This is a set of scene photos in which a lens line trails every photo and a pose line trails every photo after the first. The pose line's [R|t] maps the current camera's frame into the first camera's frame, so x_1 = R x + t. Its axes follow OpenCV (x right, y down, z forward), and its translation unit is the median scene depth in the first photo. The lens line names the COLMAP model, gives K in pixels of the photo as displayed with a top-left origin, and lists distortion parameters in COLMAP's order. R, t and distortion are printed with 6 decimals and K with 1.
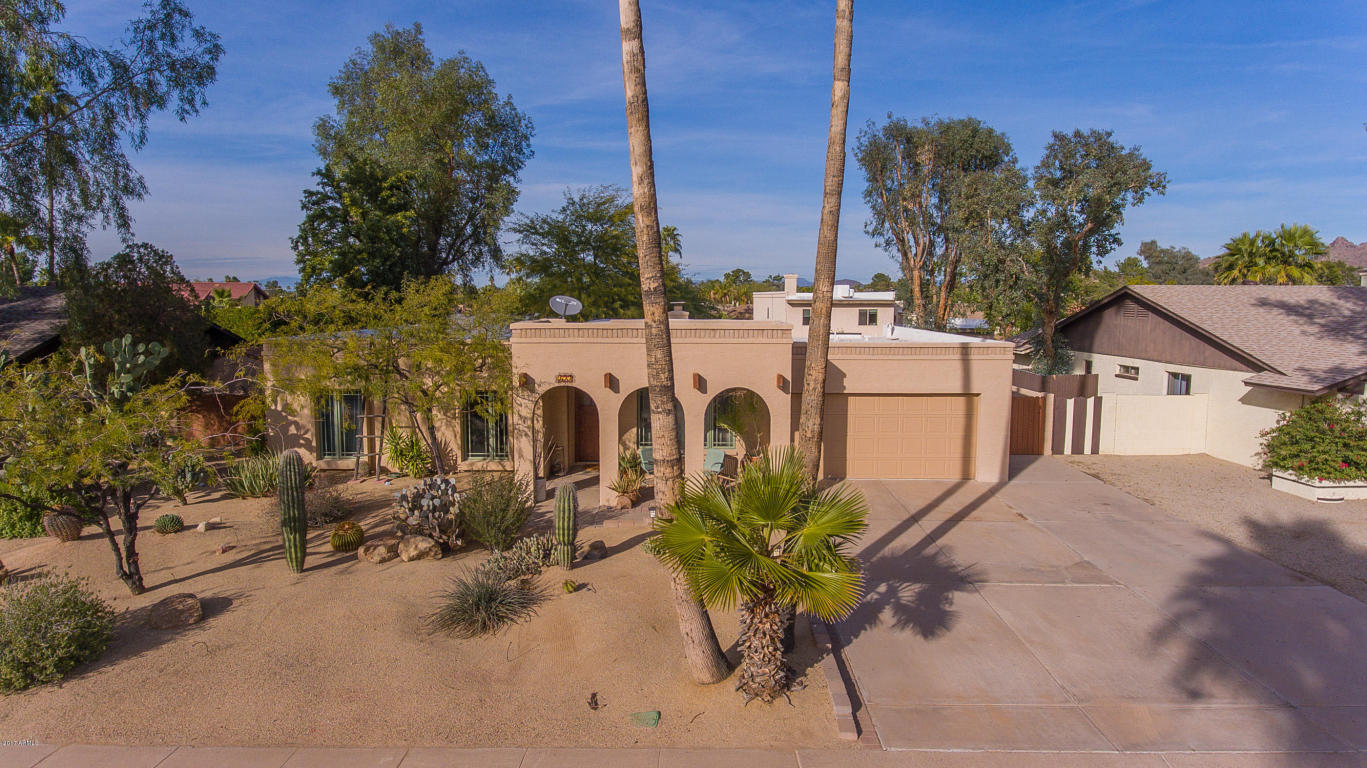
lens RADIAL K [[801.8, 0, 686.0], [0, 801.8, 376.9], [0, 0, 1]] dist [0.006856, -0.005922]
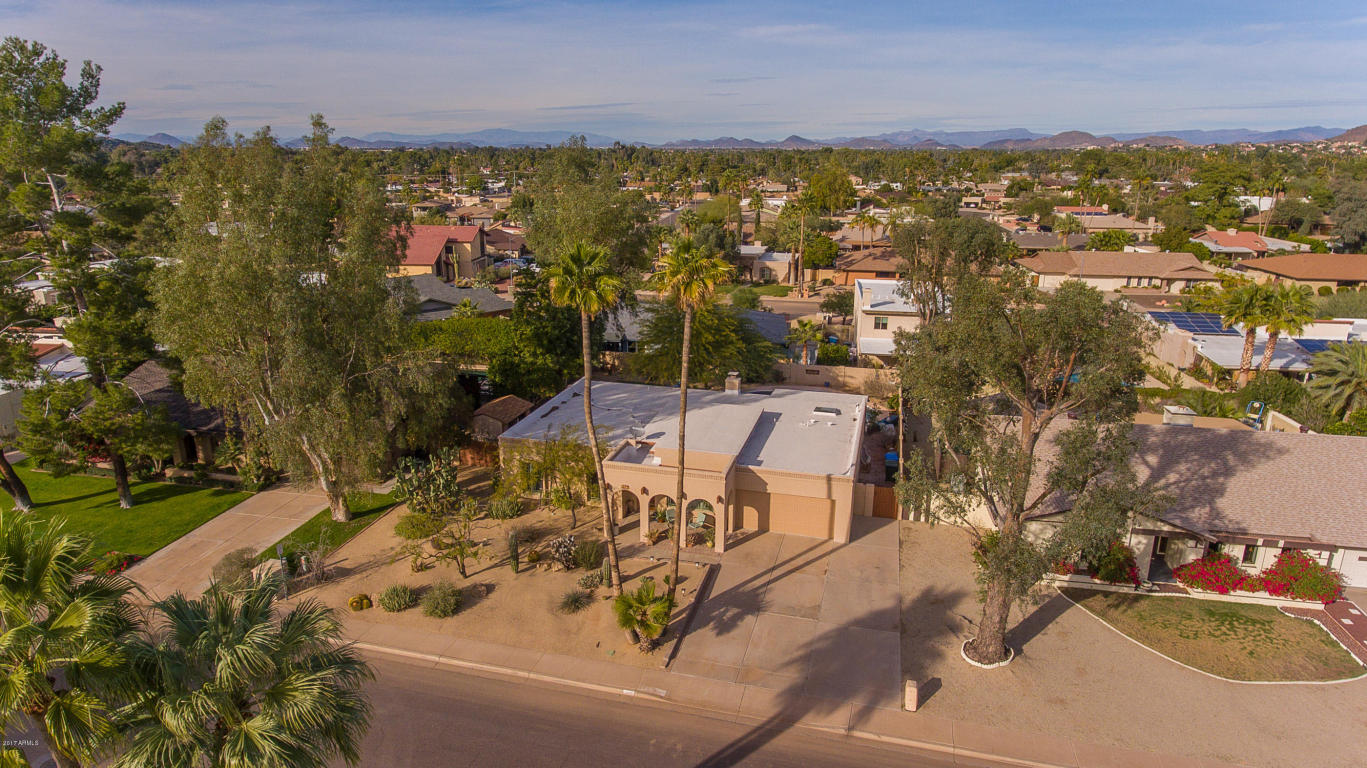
lens RADIAL K [[801.8, 0, 679.6], [0, 801.8, 381.8], [0, 0, 1]] dist [0.006856, -0.005922]
pose [[0.969411, 0.067082, -0.236097, 0.476271], [-0.022609, 0.982242, 0.186252, -0.666788], [0.244398, -0.175217, 0.953713, -0.979834]]
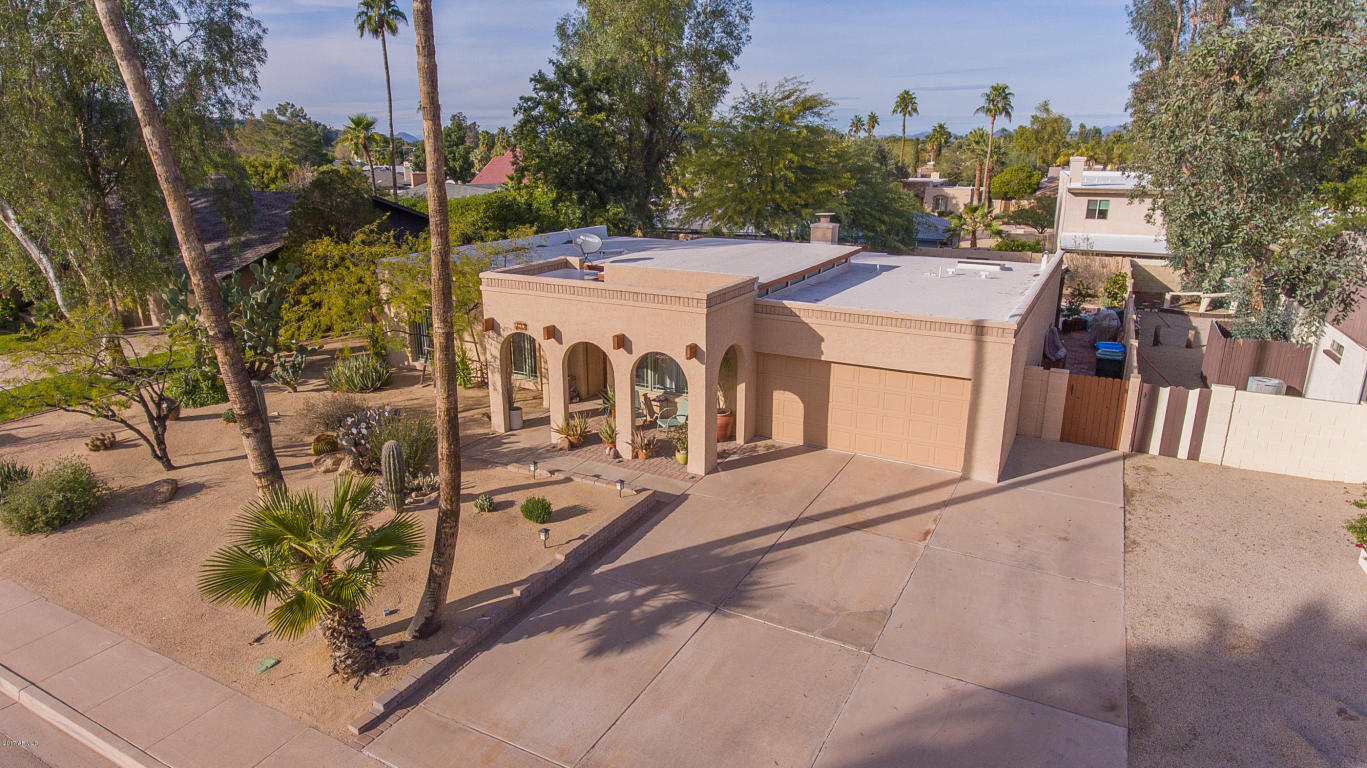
lens RADIAL K [[801.8, 0, 684.6], [0, 801.8, 376.2], [0, 0, 1]] dist [0.006856, -0.005922]
pose [[0.889127, 0.124353, -0.440443, 0.509832], [-0.042618, 0.980693, 0.190852, -0.141481], [0.455672, -0.150921, 0.877260, 0.128375]]
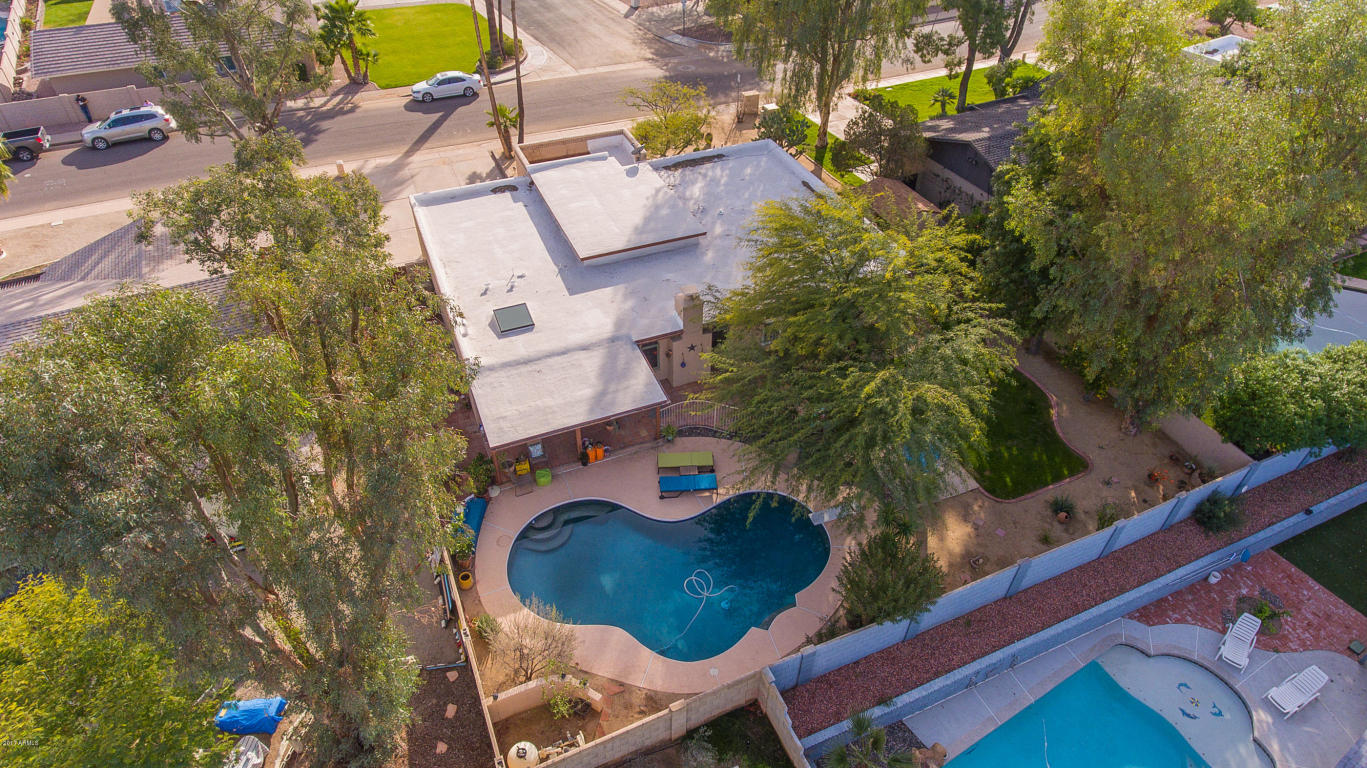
lens RADIAL K [[801.8, 0, 690.7], [0, 801.8, 379.8], [0, 0, 1]] dist [0.006856, -0.005922]
pose [[-0.908764, 0.259454, -0.326853, 0.575450], [-0.059077, 0.695362, 0.716227, -1.236985], [0.413109, 0.670191, -0.616592, 2.961907]]
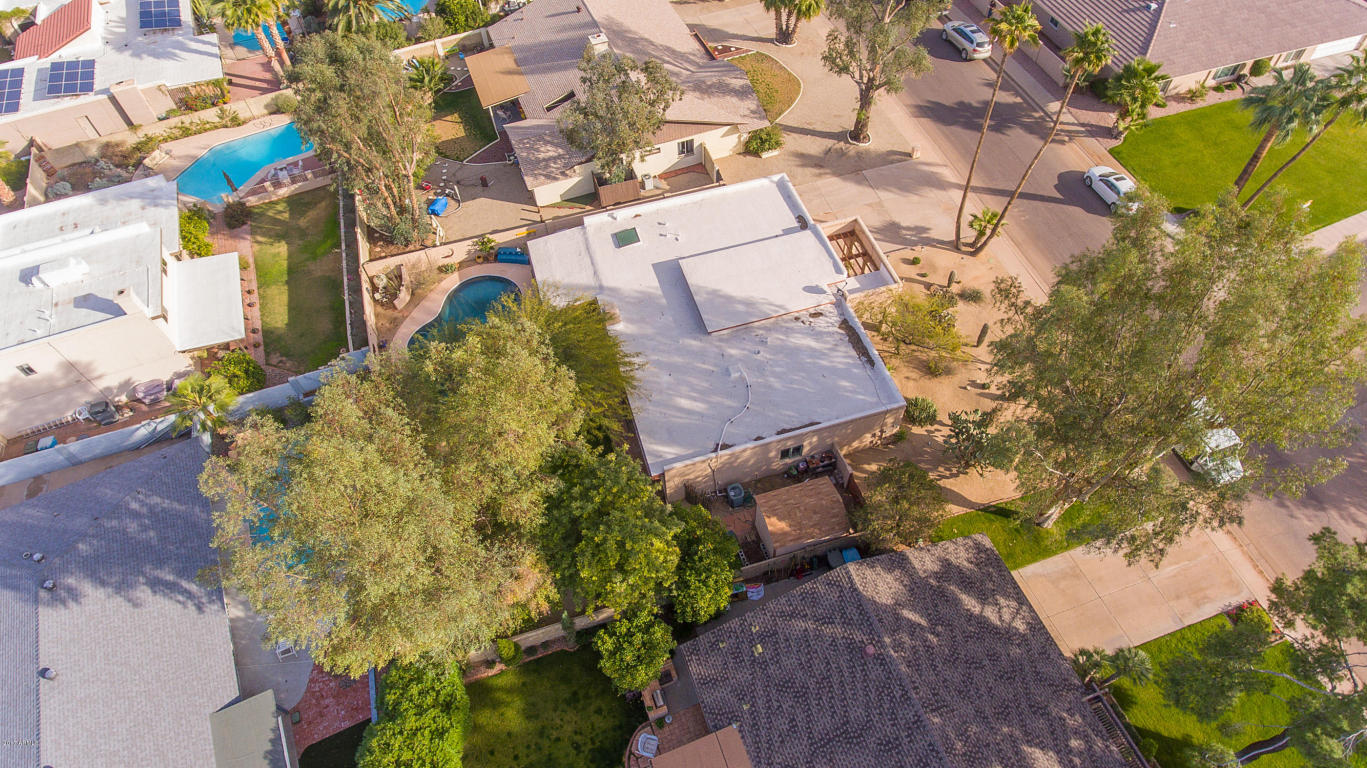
lens RADIAL K [[801.8, 0, 680.8], [0, 801.8, 381.5], [0, 0, 1]] dist [0.006856, -0.005922]
pose [[-0.300967, -0.756449, 0.580693, -1.642783], [0.137260, 0.568223, 0.811346, -1.964265], [-0.943705, 0.323894, -0.067186, 1.839564]]
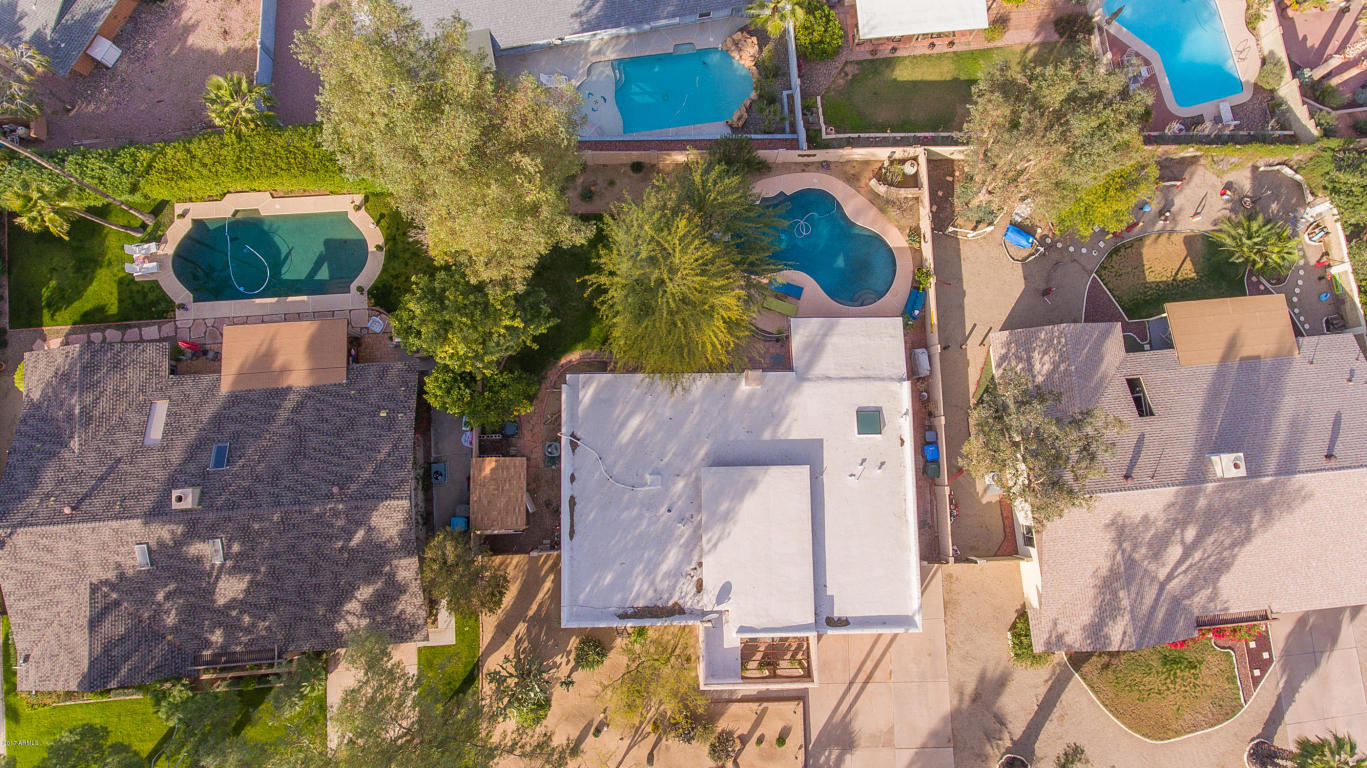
lens RADIAL K [[801.8, 0, 687.8], [0, 801.8, 370.9], [0, 0, 1]] dist [0.006856, -0.005922]
pose [[0.998877, -0.034339, 0.032644, -0.285502], [-0.023756, 0.233146, 0.972152, -2.442969], [-0.040993, -0.971835, 0.232069, 1.288864]]
